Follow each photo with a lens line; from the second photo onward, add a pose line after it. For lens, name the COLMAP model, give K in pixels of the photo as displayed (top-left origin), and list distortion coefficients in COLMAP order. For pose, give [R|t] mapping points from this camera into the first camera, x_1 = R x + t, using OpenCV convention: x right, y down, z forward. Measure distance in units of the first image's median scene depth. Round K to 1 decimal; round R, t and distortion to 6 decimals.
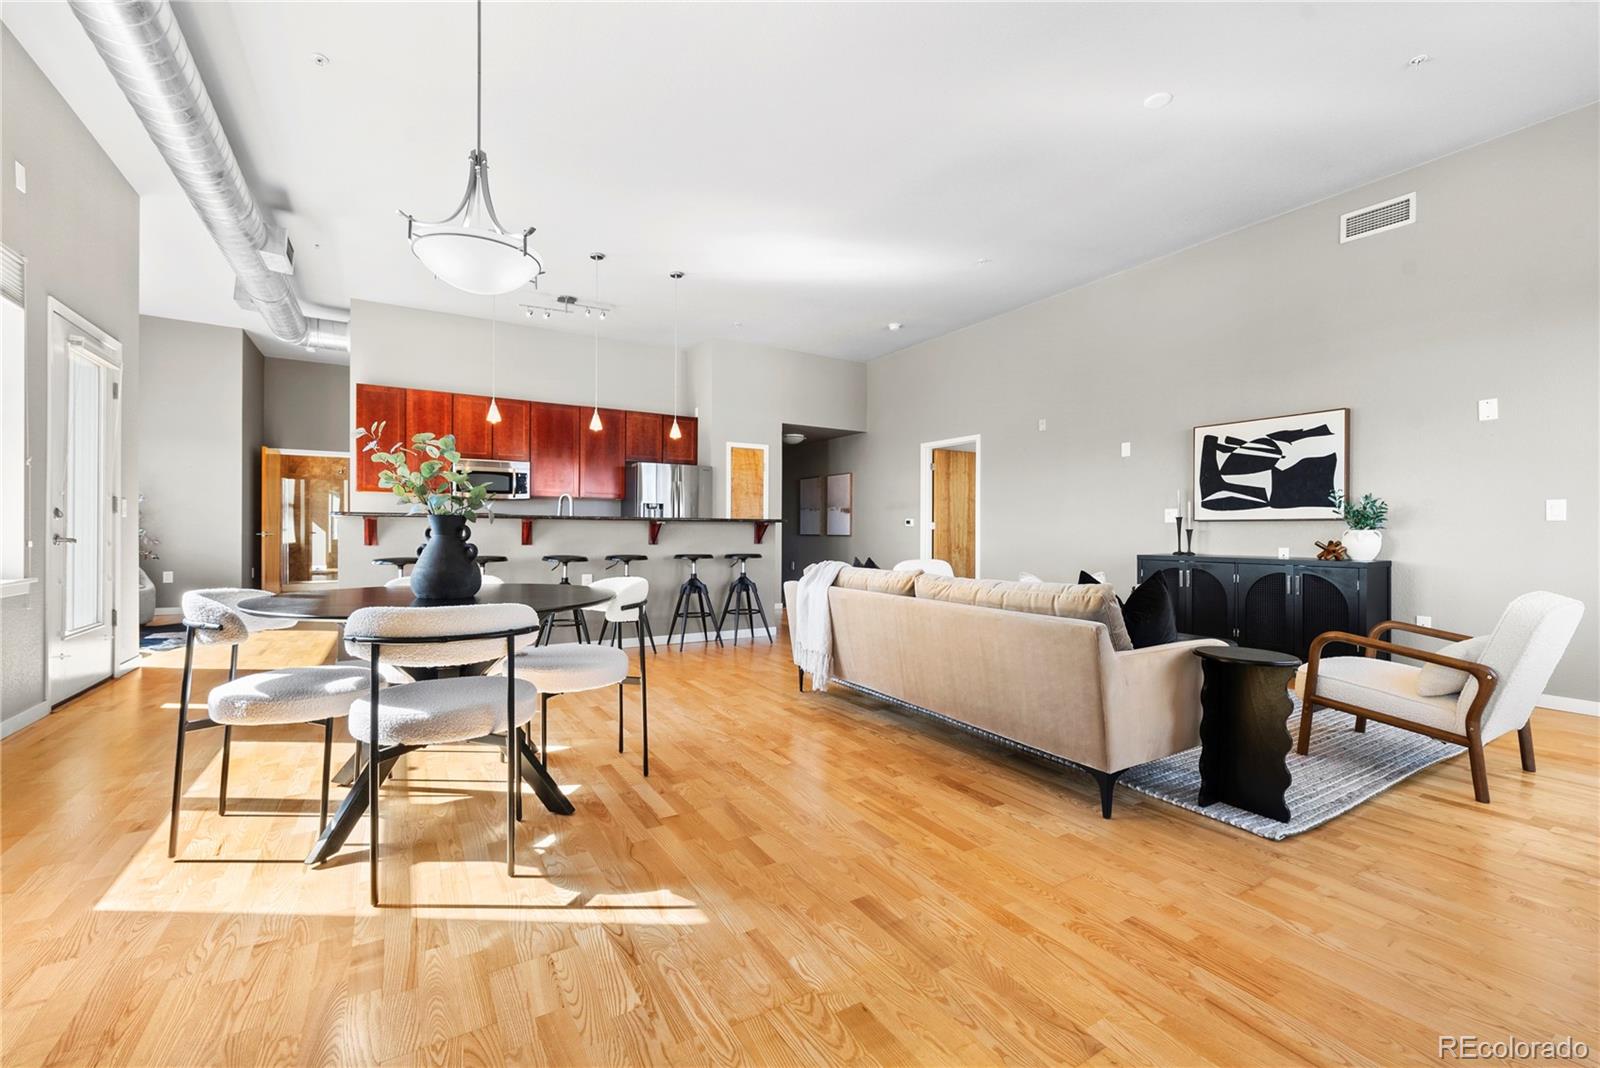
lens RADIAL K [[666.6, 0, 807.8], [0, 666.6, 529.2], [0, 0, 1]] dist [-0.002580, -0.000170]
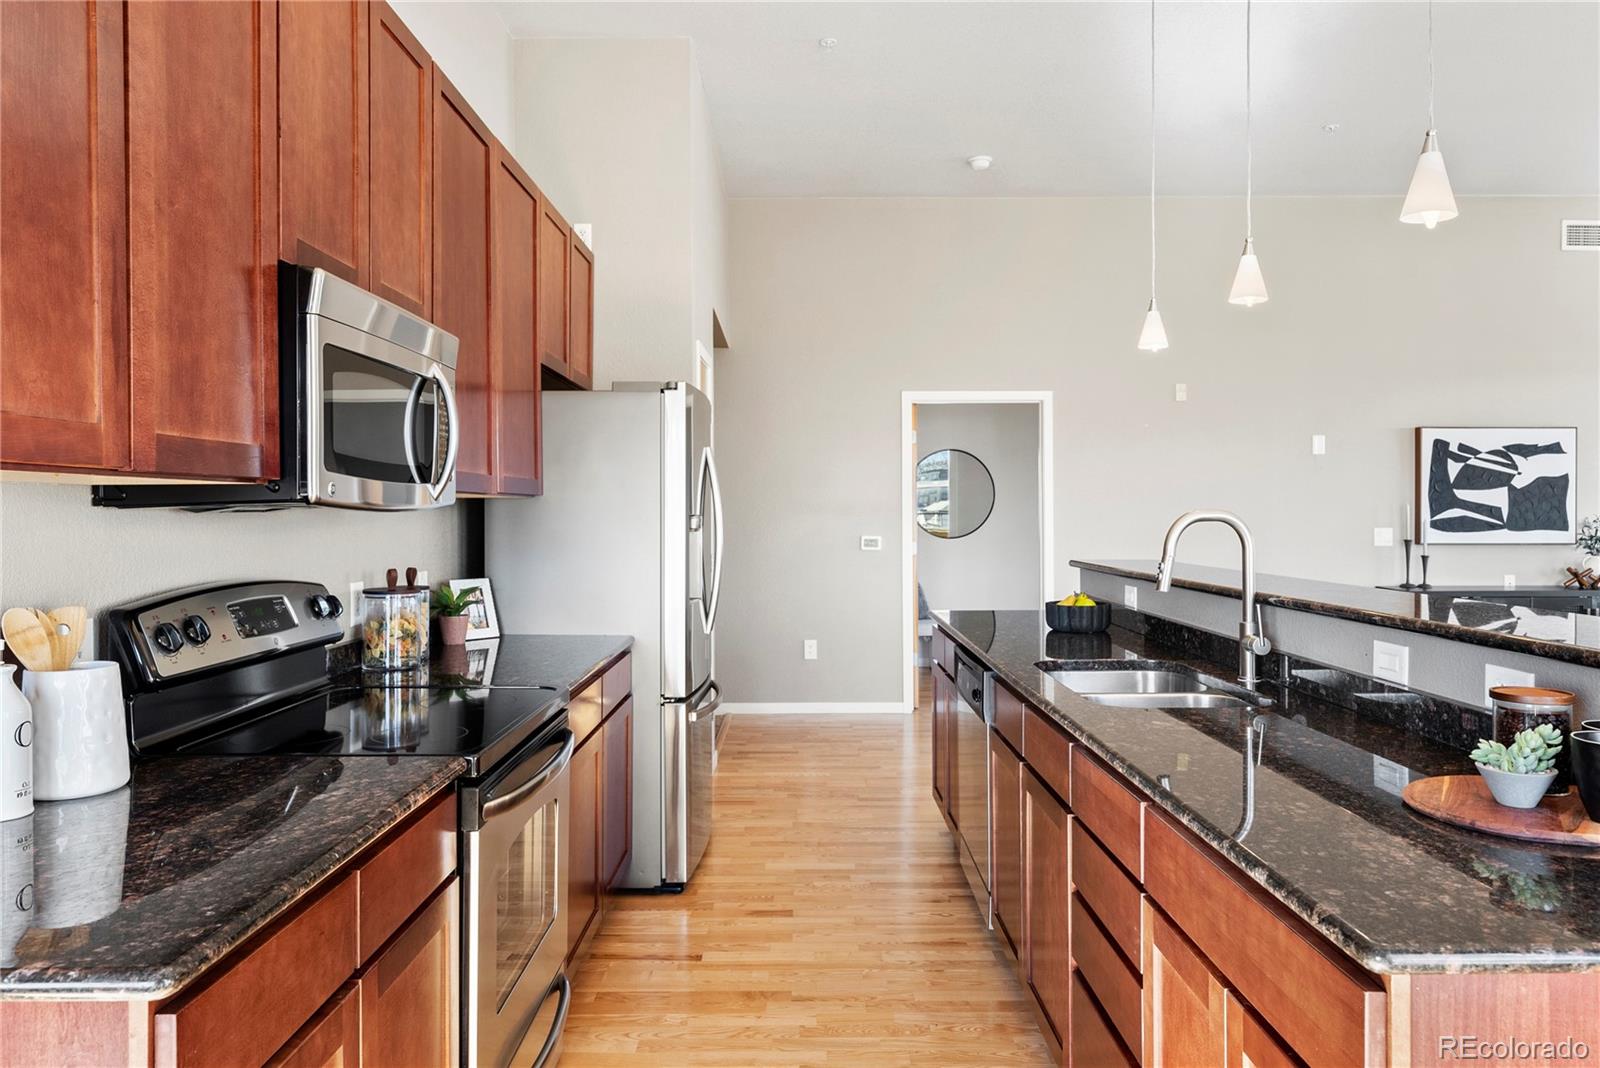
lens RADIAL K [[1041.5, 0, 801.8], [0, 1041.5, 527.8], [0, 0, 1]] dist [0.009440, -0.007624]
pose [[0.527222, -0.009009, 0.849680, -0.934651], [0.000284, 0.999946, 0.010426, -0.048657], [-0.849727, -0.005256, 0.527196, 1.037252]]
